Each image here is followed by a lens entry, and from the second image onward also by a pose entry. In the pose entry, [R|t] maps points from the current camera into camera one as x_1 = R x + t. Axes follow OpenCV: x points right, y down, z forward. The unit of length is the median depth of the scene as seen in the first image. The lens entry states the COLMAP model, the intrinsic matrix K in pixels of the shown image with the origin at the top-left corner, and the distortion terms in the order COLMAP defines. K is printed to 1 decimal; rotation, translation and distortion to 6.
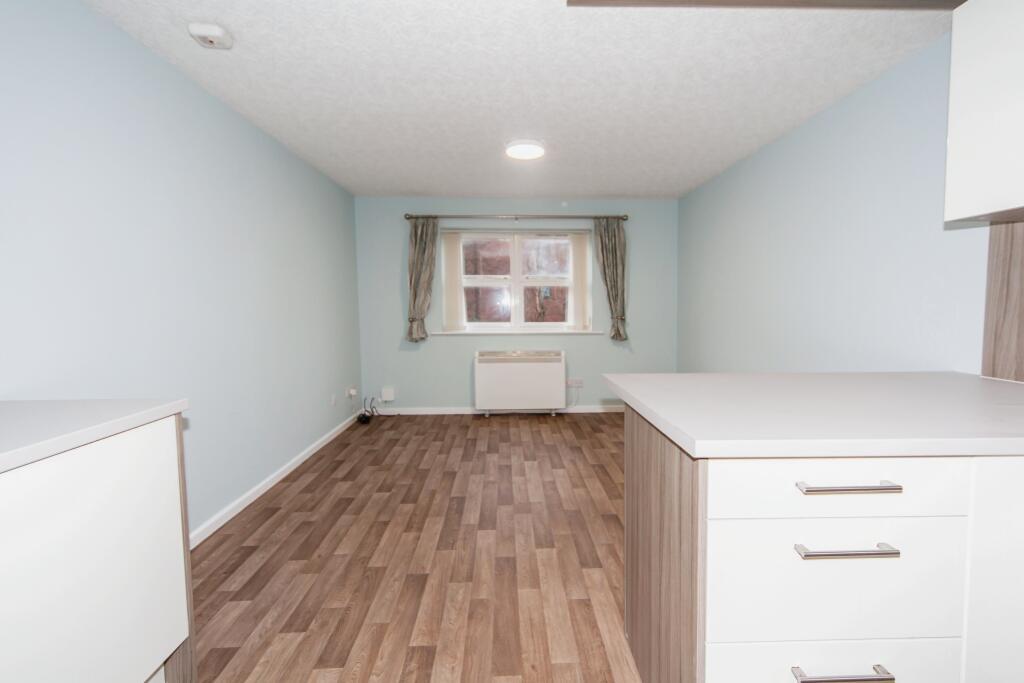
lens RADIAL K [[412.4, 0, 512.0], [0, 412.4, 341.5], [0, 0, 1]] dist [0.001278, 0.000018]
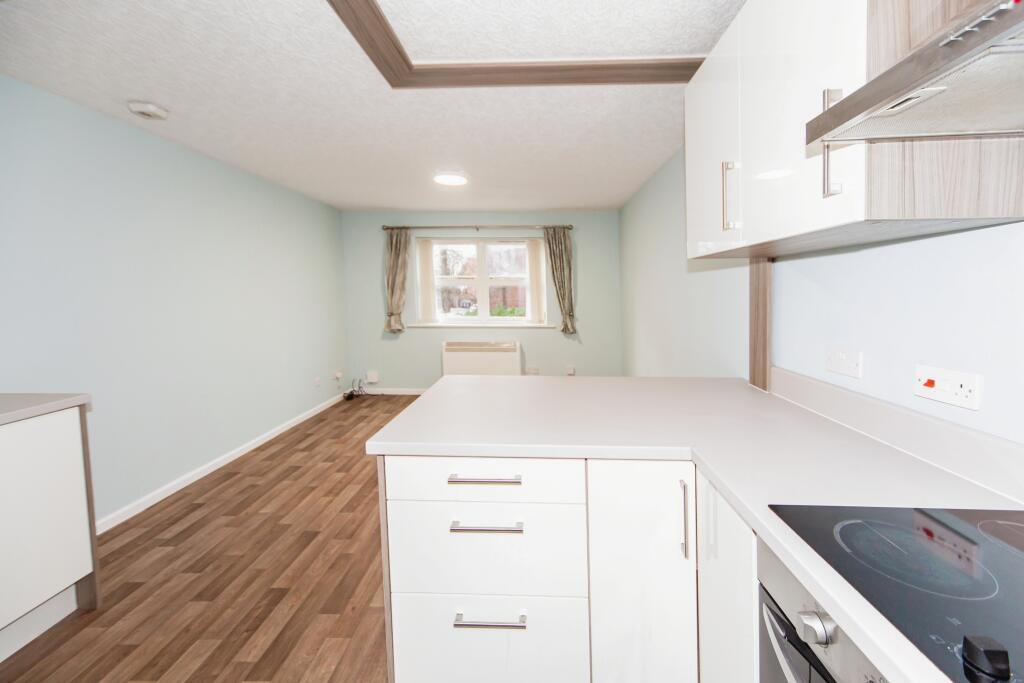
lens RADIAL K [[370.2, 0, 514.5], [0, 370.2, 322.6], [0, 0, 1]] dist [0.009460, 0.000061]
pose [[0.997845, 0.009786, -0.064880, 0.190198], [-0.010056, 0.999942, -0.003831, -0.029663], [0.064838, 0.004476, 0.997886, -0.038051]]
